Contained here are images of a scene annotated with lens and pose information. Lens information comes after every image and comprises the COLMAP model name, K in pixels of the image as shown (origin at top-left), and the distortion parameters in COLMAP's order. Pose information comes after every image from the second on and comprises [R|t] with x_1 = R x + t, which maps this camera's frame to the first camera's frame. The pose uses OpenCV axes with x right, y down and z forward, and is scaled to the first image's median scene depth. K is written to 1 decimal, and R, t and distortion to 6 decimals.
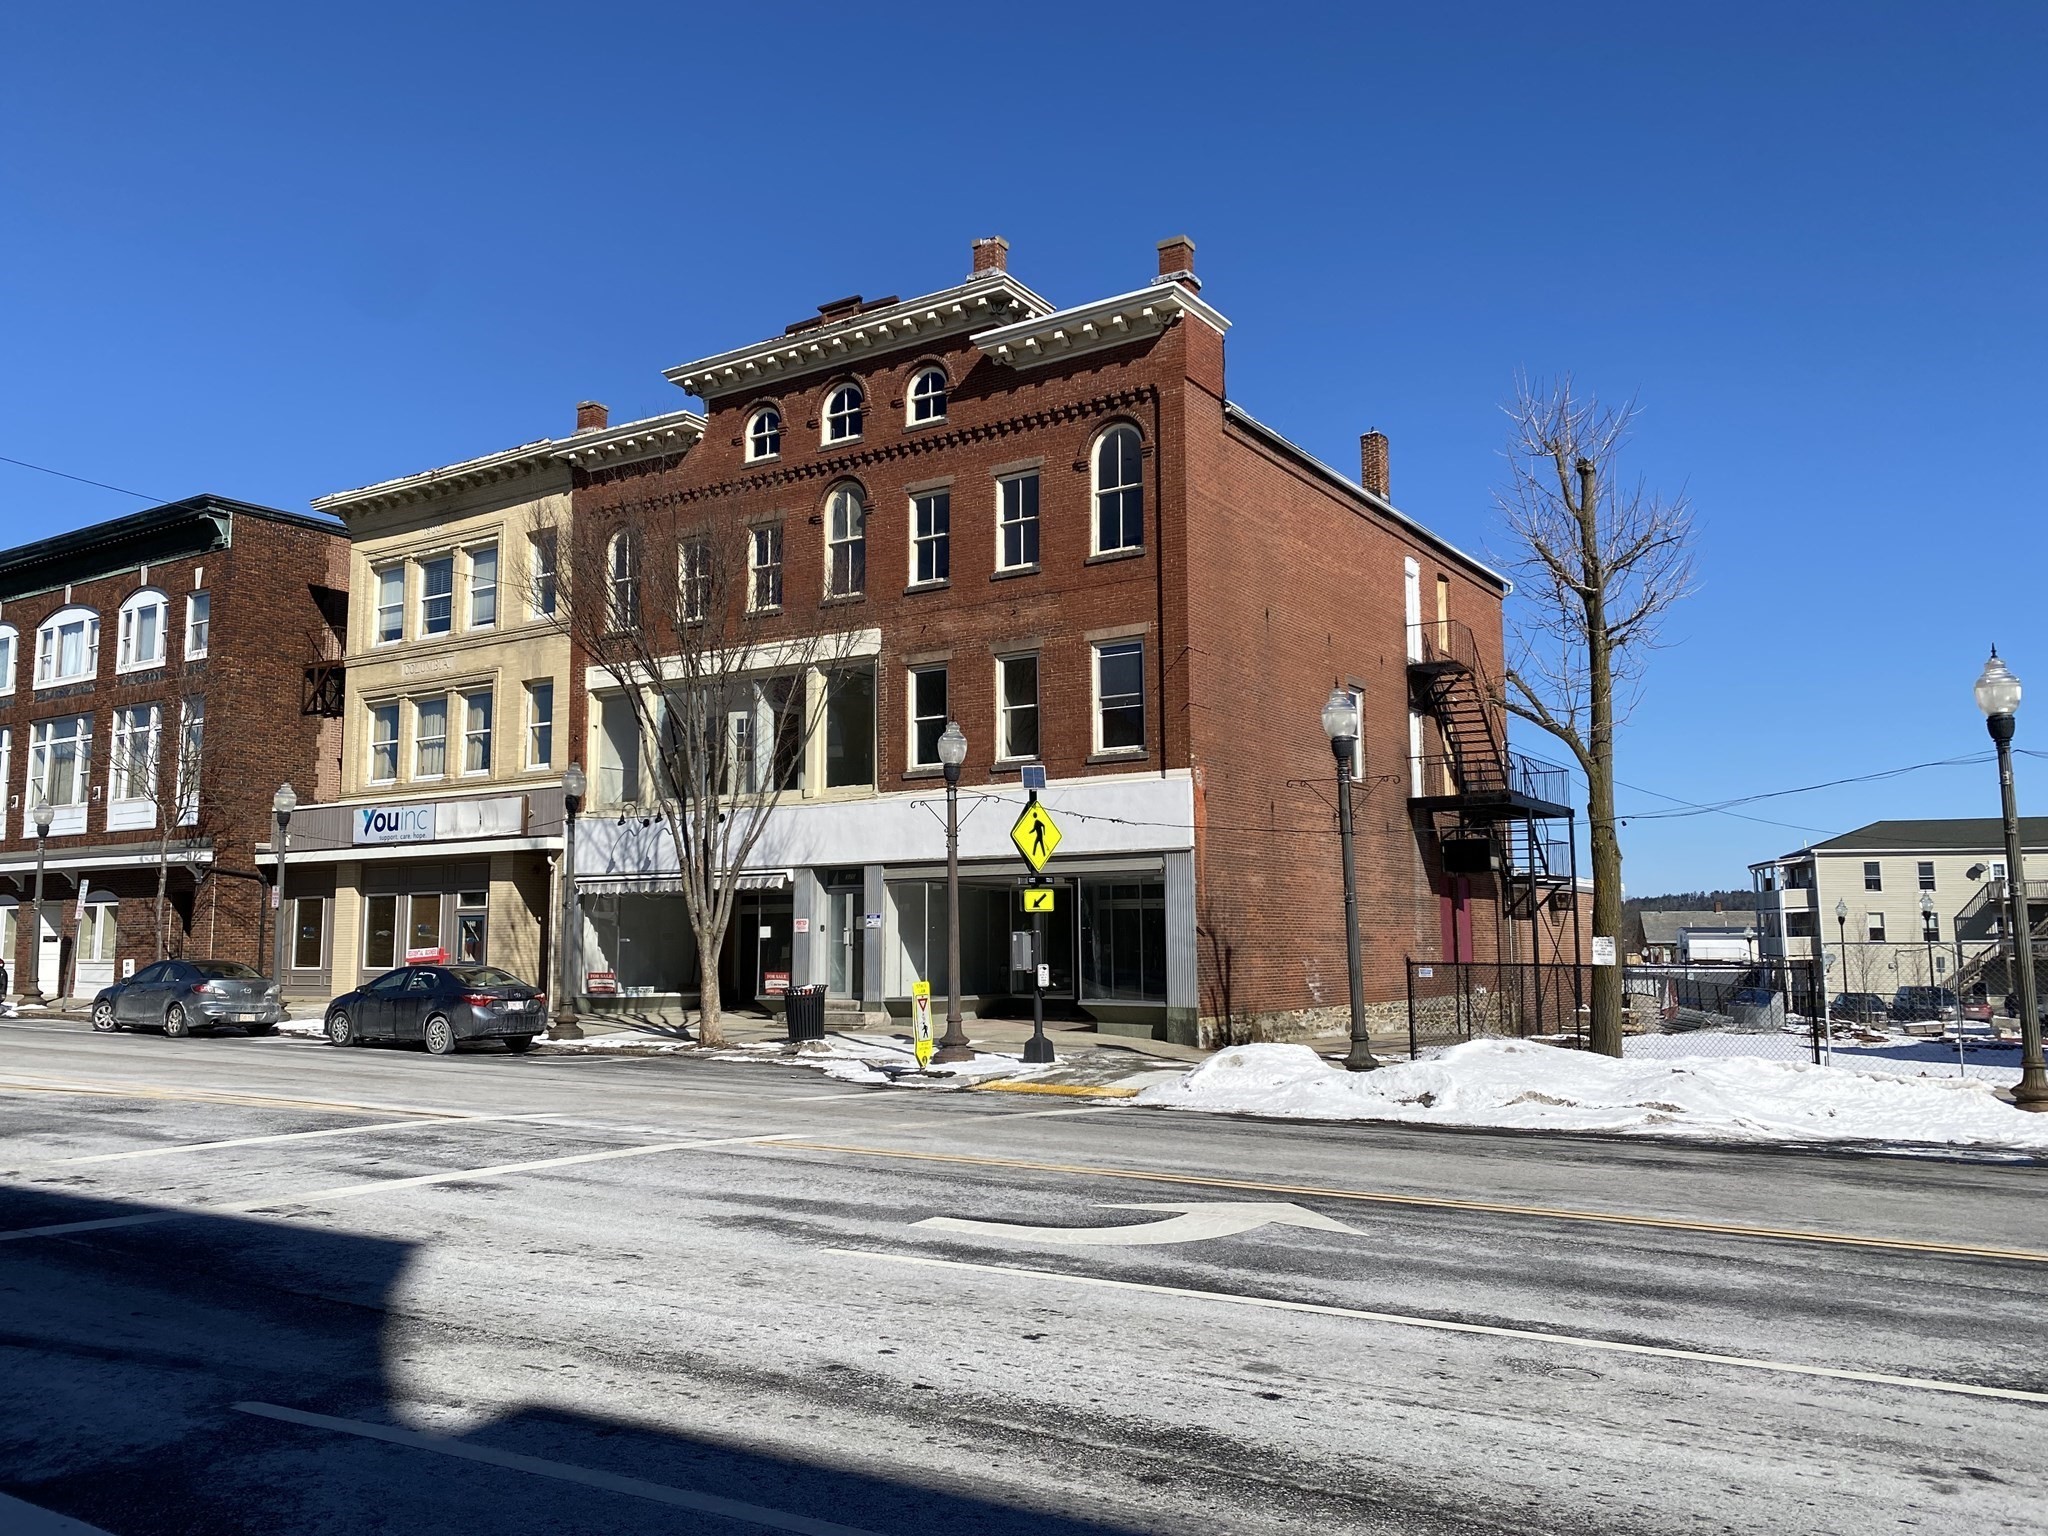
lens RADIAL K [[1577.1, 0, 1006.0], [0, 1577.1, 765.9], [0, 0, 1]] dist [0.123062, -0.001747]
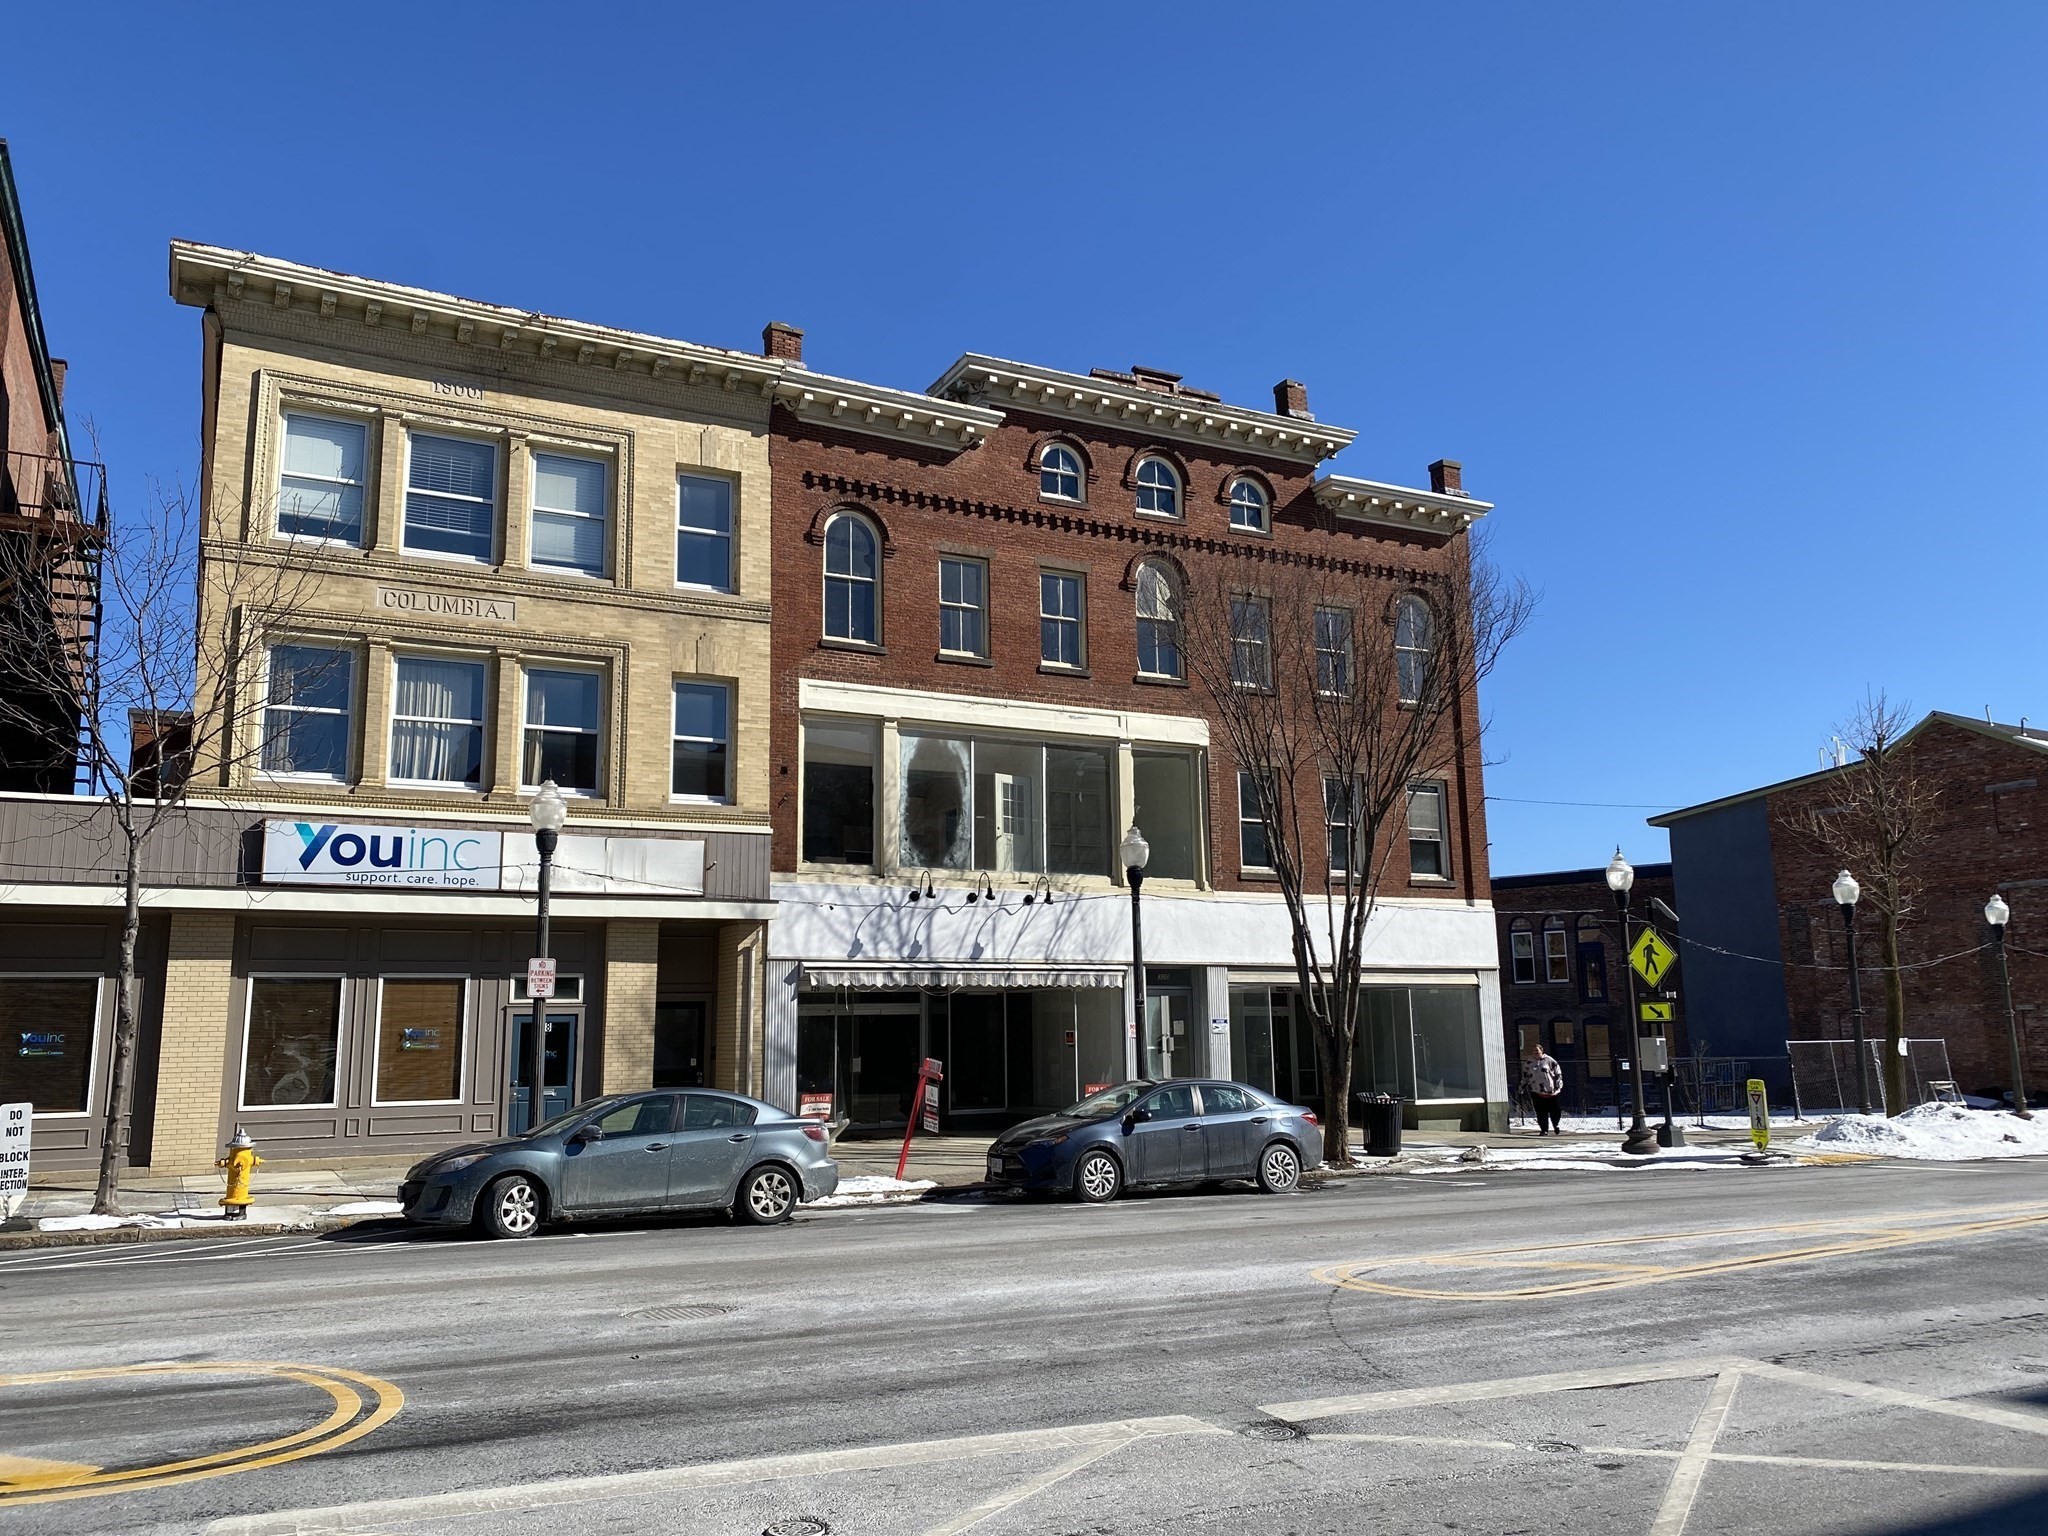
lens RADIAL K [[1577.1, 0, 1018.0], [0, 1577.1, 772.3], [0, 0, 1]] dist [0.123062, -0.001747]
pose [[0.479635, 0.152066, 0.864191, -0.883518], [-0.080313, 0.988343, -0.129338, 0.071920], [-0.873785, -0.007371, 0.486256, 0.577843]]
